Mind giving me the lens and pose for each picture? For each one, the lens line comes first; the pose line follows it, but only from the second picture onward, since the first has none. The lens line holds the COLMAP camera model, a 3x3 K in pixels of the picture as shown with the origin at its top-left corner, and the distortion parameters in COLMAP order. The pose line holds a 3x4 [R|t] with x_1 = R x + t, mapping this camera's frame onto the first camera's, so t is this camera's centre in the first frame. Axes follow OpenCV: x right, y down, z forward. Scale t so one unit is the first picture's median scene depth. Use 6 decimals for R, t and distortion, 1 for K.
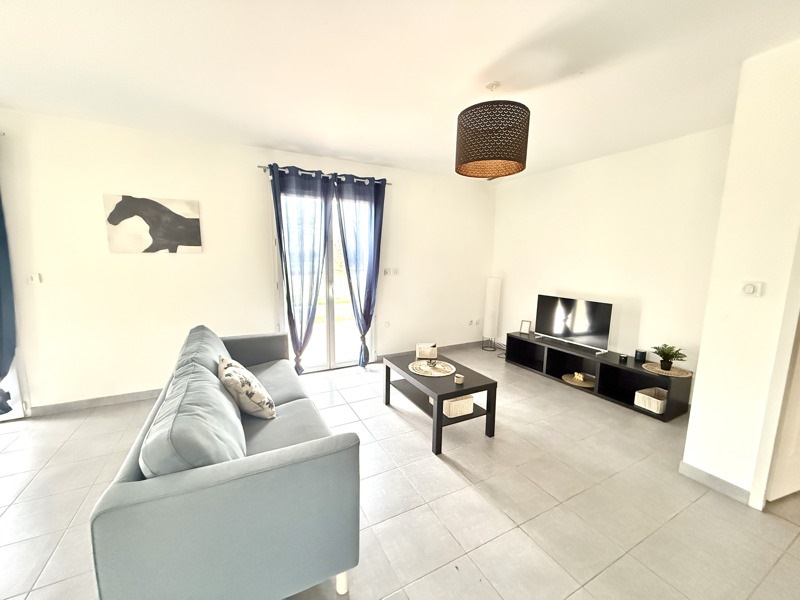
lens RADIAL K [[318.9, 0, 400.0], [0, 318.9, 300.0], [0, 0, 1]] dist [0.001504, 0.000178]
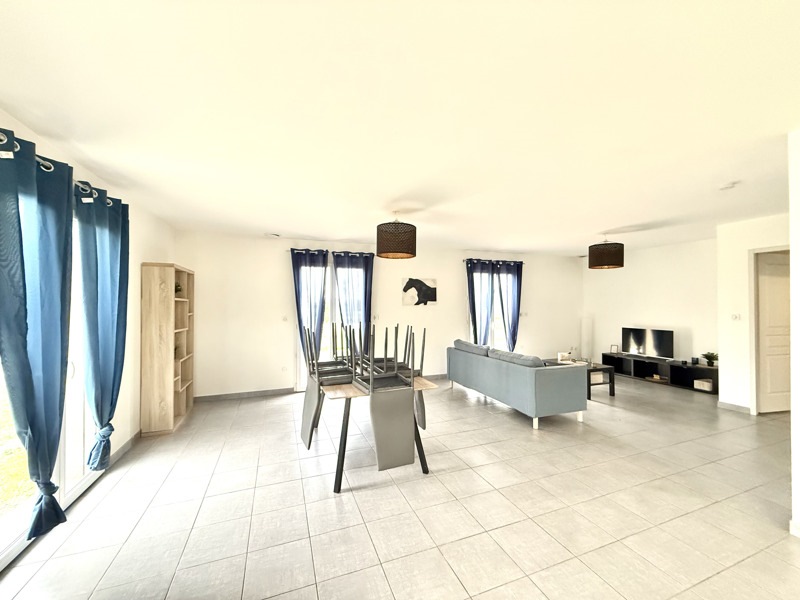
lens RADIAL K [[318.9, 0, 400.0], [0, 318.9, 300.0], [0, 0, 1]] dist [0.001504, 0.000178]
pose [[0.992495, -0.016205, -0.121208, -0.552734], [-0.002097, 0.988779, -0.149371, 0.101872], [0.122269, 0.148504, 0.981324, -0.844410]]
